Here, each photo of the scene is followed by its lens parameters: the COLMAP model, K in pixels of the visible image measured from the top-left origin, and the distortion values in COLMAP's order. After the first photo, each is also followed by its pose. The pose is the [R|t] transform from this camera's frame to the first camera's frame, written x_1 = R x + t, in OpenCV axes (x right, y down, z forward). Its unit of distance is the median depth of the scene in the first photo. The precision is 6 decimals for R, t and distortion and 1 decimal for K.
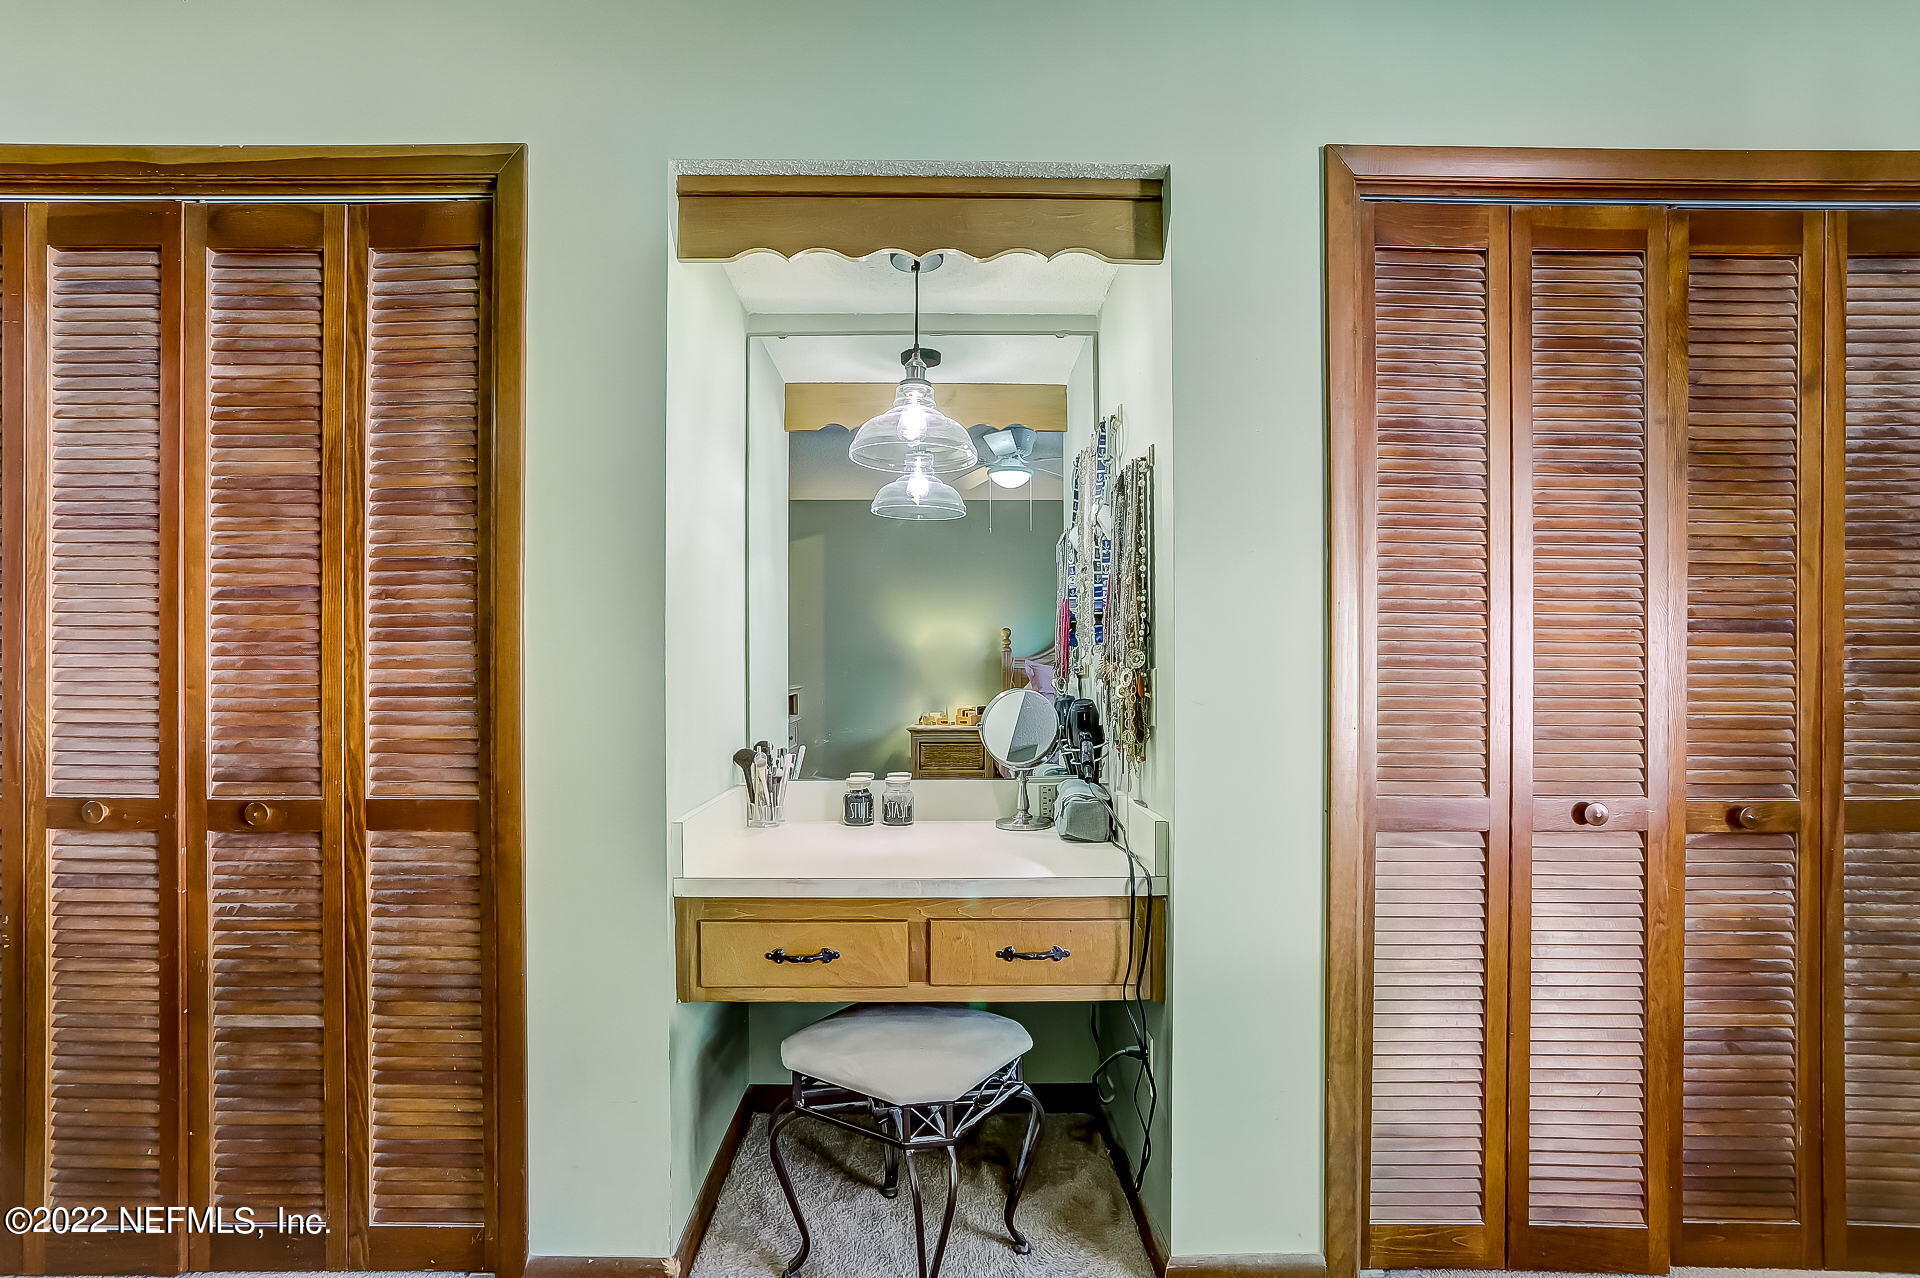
lens RADIAL K [[912.4, 0, 958.5], [0, 912.4, 674.2], [0, 0, 1]] dist [-0.043364, 0.019781]
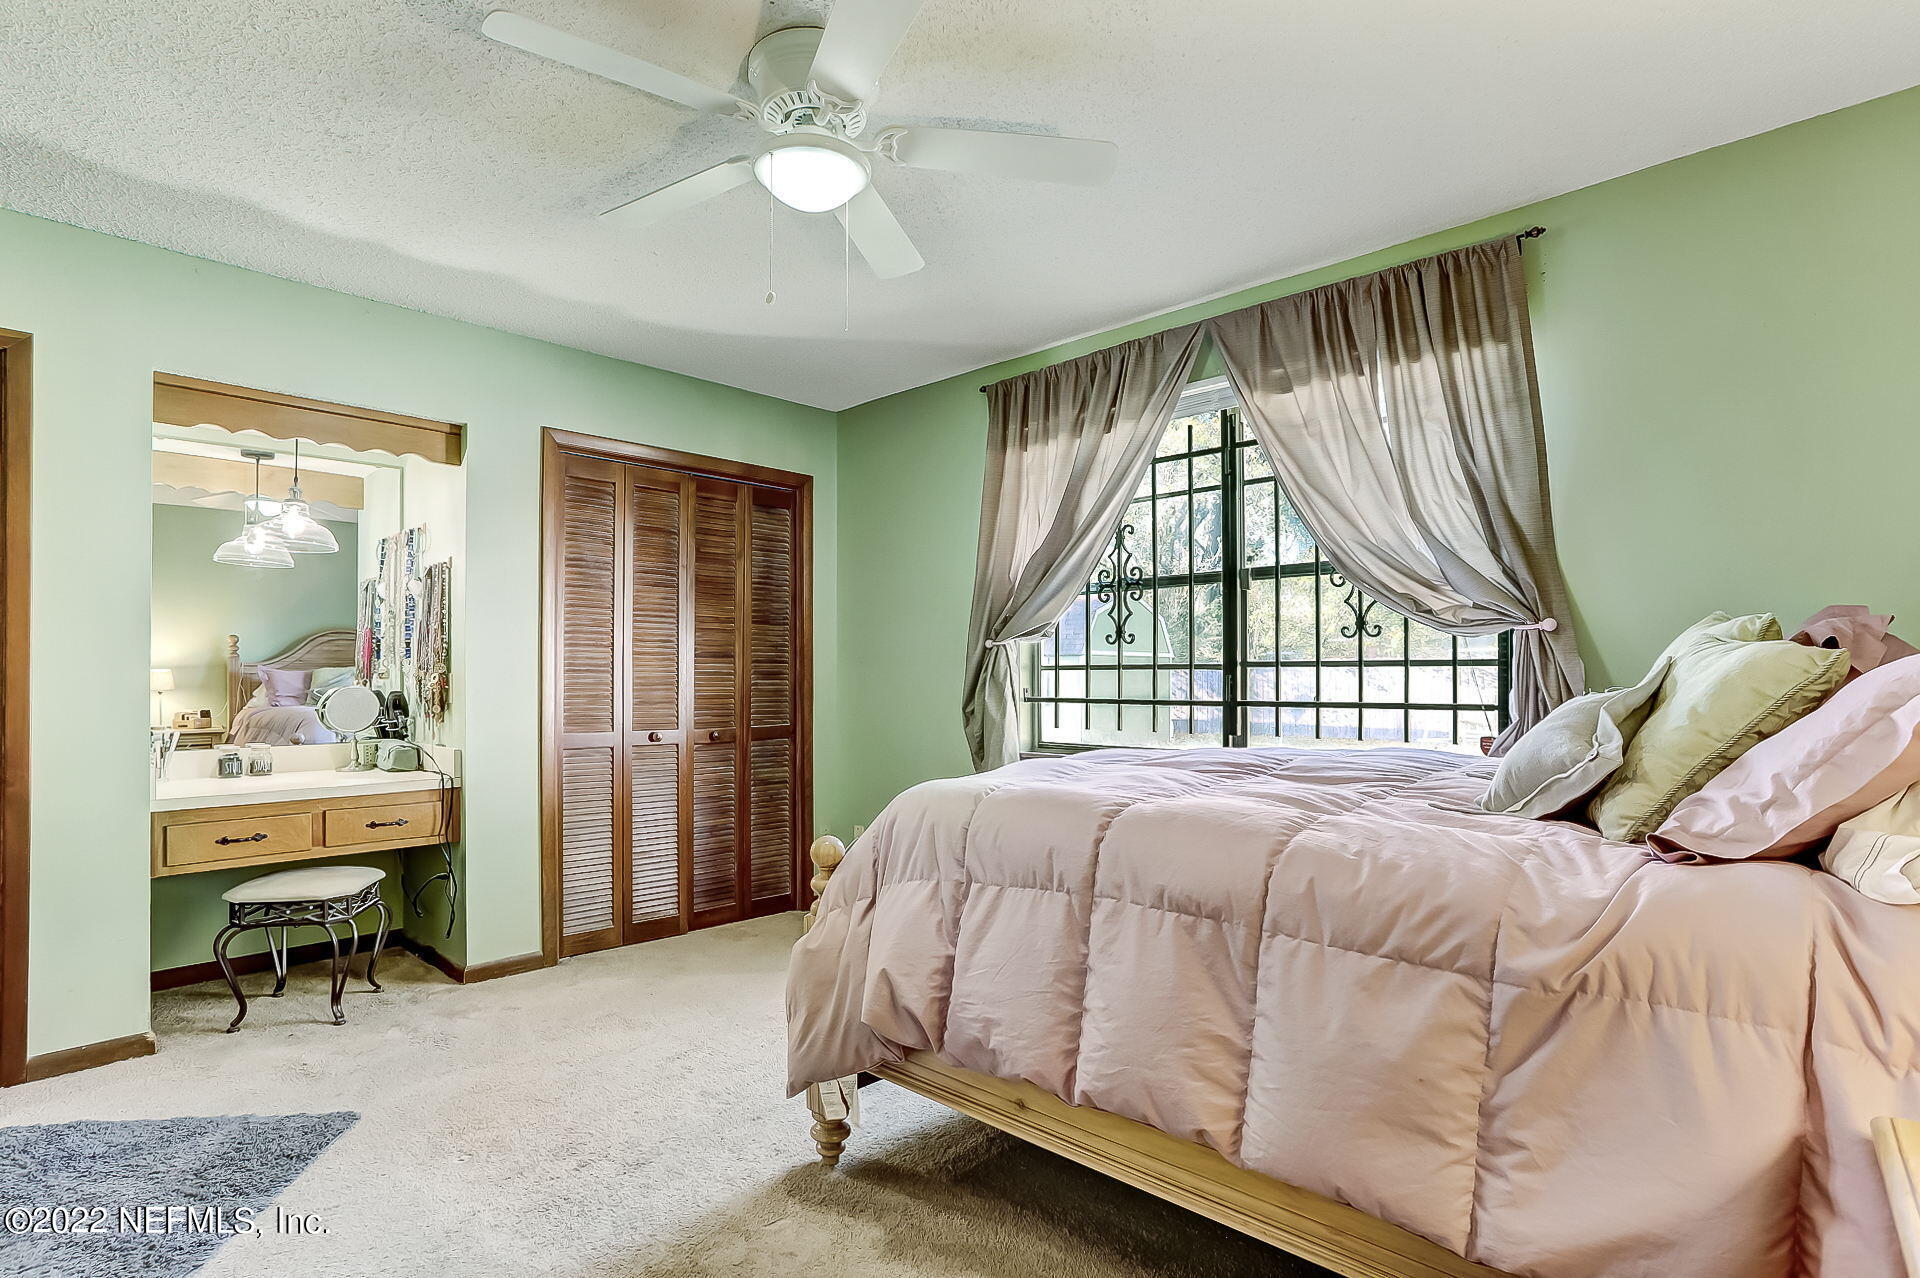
lens RADIAL K [[938.4, 0, 937.2], [0, 938.4, 654.4], [0, 0, 1]] dist [-0.065557, 0.038239]
pose [[0.689237, 0.014292, 0.724395, -0.511787], [0.008301, 0.999584, -0.027620, 0.017310], [-0.724488, 0.025050, 0.688832, -1.135703]]
